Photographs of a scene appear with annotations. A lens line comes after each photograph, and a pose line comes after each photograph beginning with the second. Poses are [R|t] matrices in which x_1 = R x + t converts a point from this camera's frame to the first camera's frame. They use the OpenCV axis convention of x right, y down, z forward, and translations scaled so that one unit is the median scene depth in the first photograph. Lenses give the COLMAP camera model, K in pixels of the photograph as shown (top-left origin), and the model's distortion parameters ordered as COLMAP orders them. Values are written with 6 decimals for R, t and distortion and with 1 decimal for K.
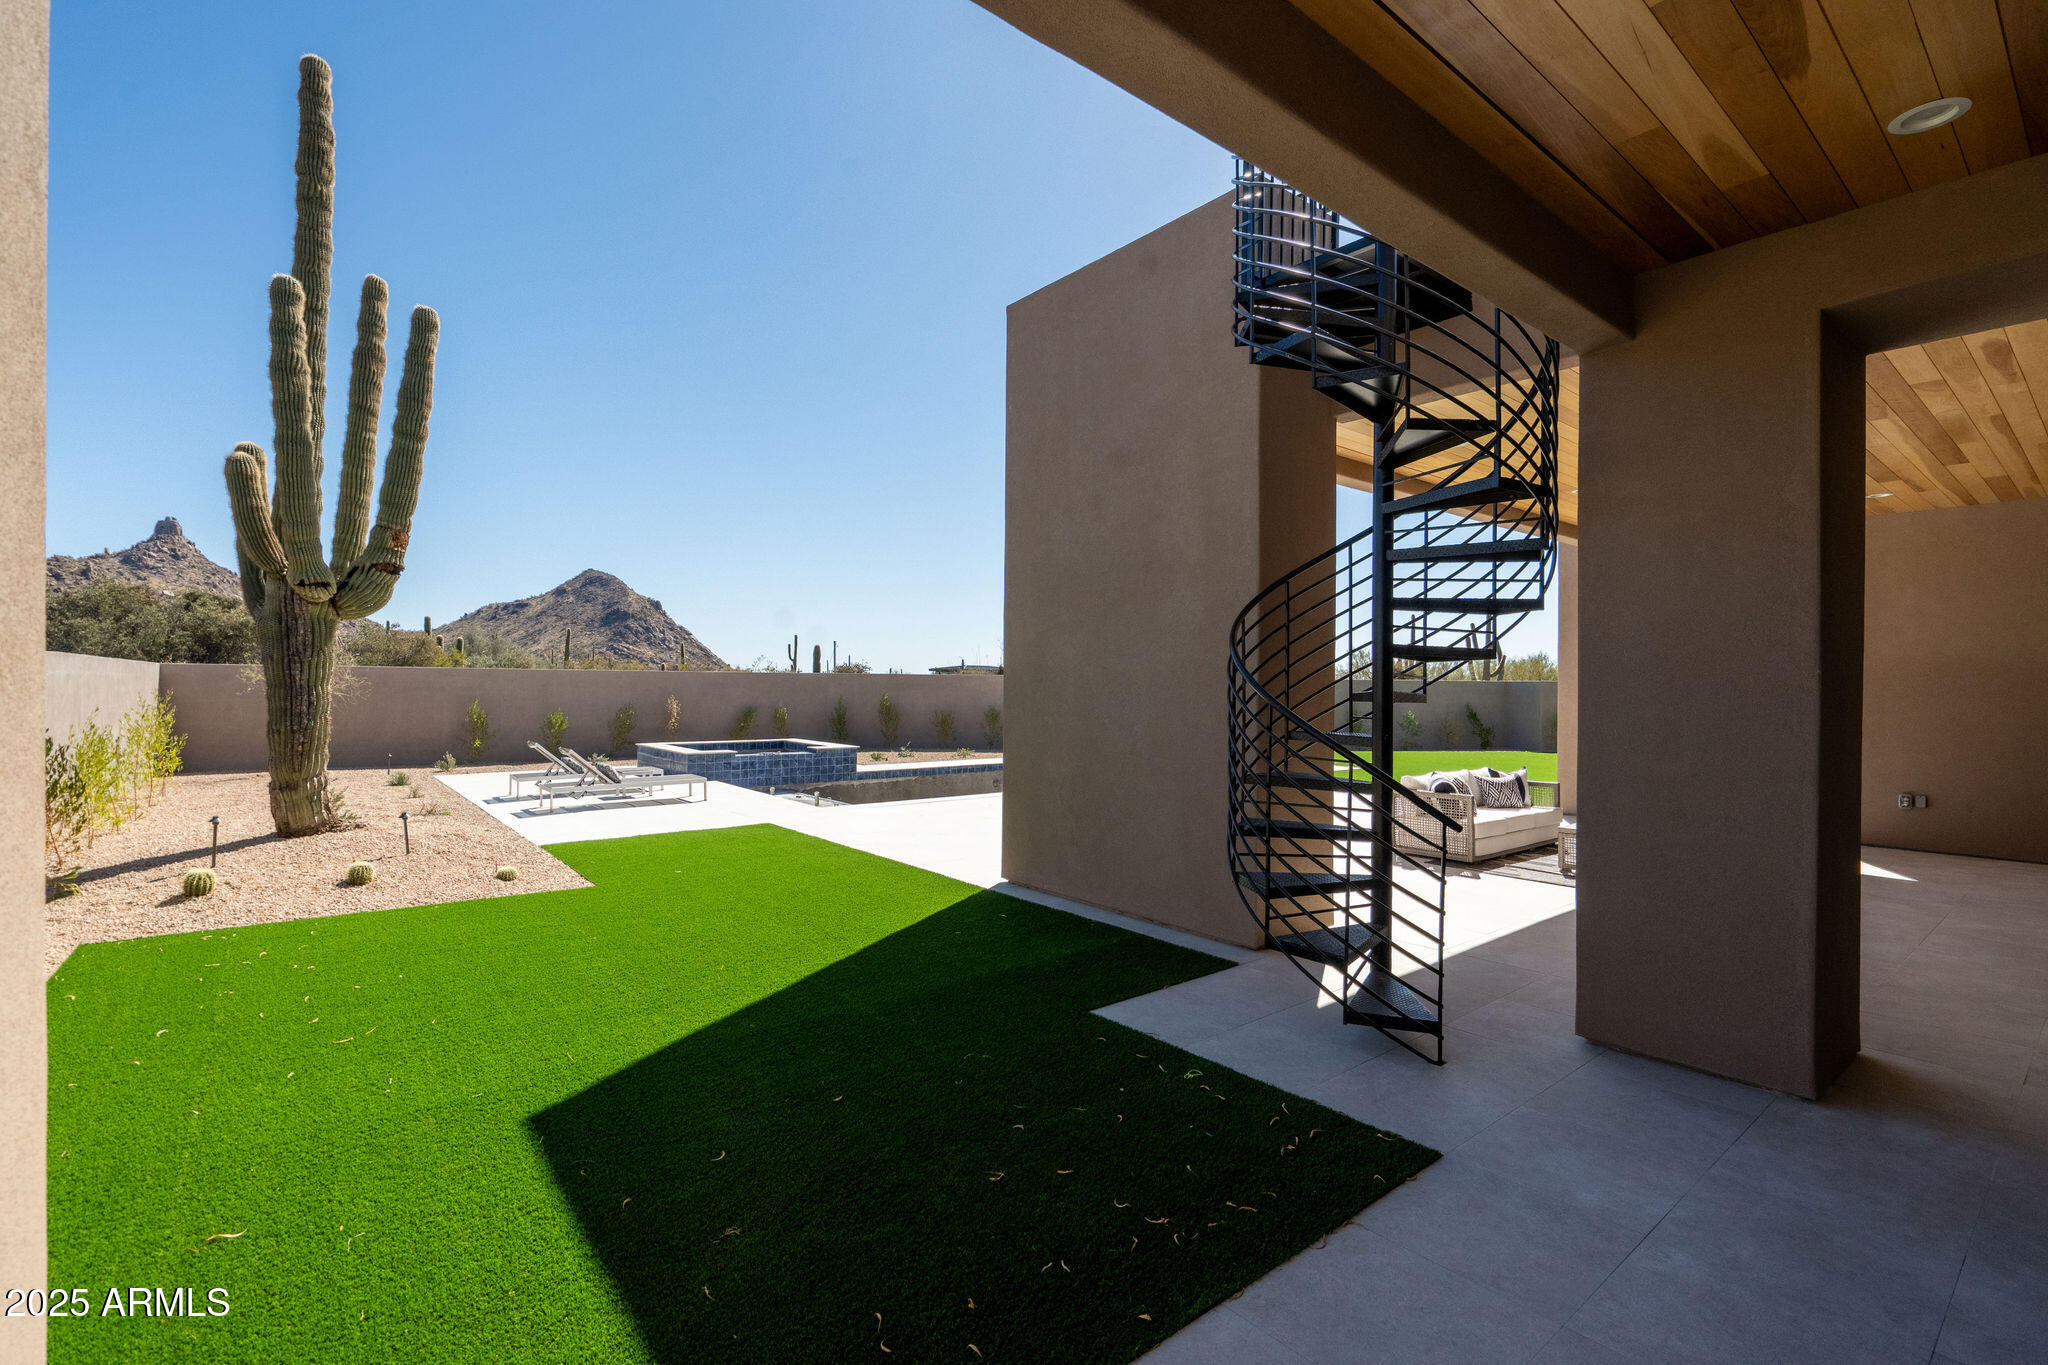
lens RADIAL K [[915.9, 0, 1014.8], [0, 915.9, 687.5], [0, 0, 1]] dist [0.001362, 0.000512]
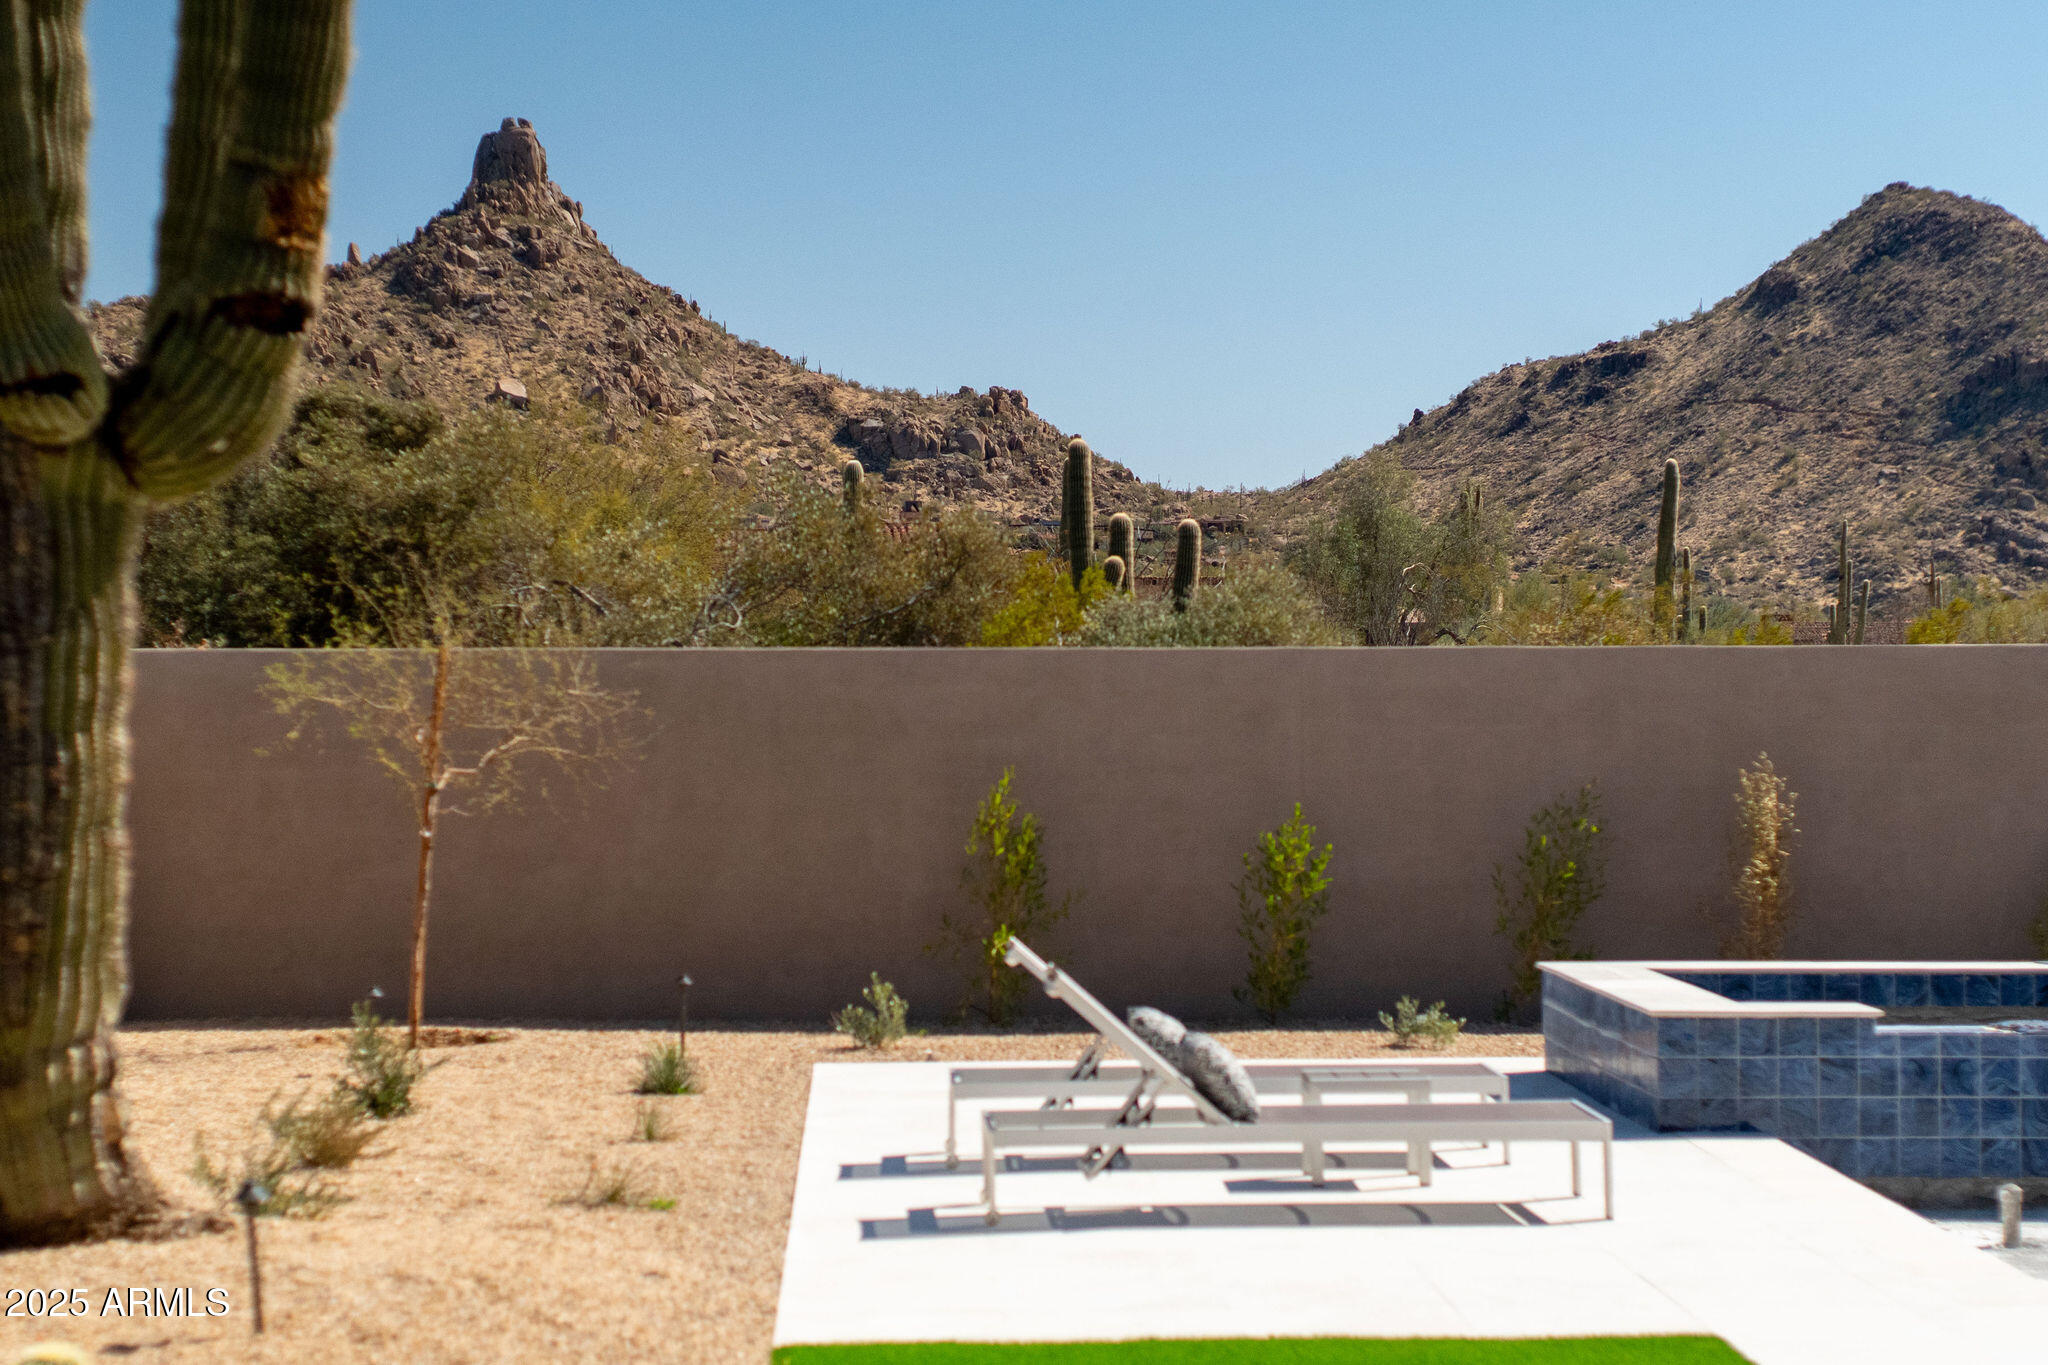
lens RADIAL K [[4383.8, 0, 1024.0], [0, 4383.8, 682.5], [0, 0, 1]] dist [0.179796, 0.127814]
pose [[0.806744, -0.010929, -0.590801, 0.207414], [0.007514, 0.999938, -0.008237, -0.002420], [0.590854, 0.002206, 0.806776, 0.031915]]
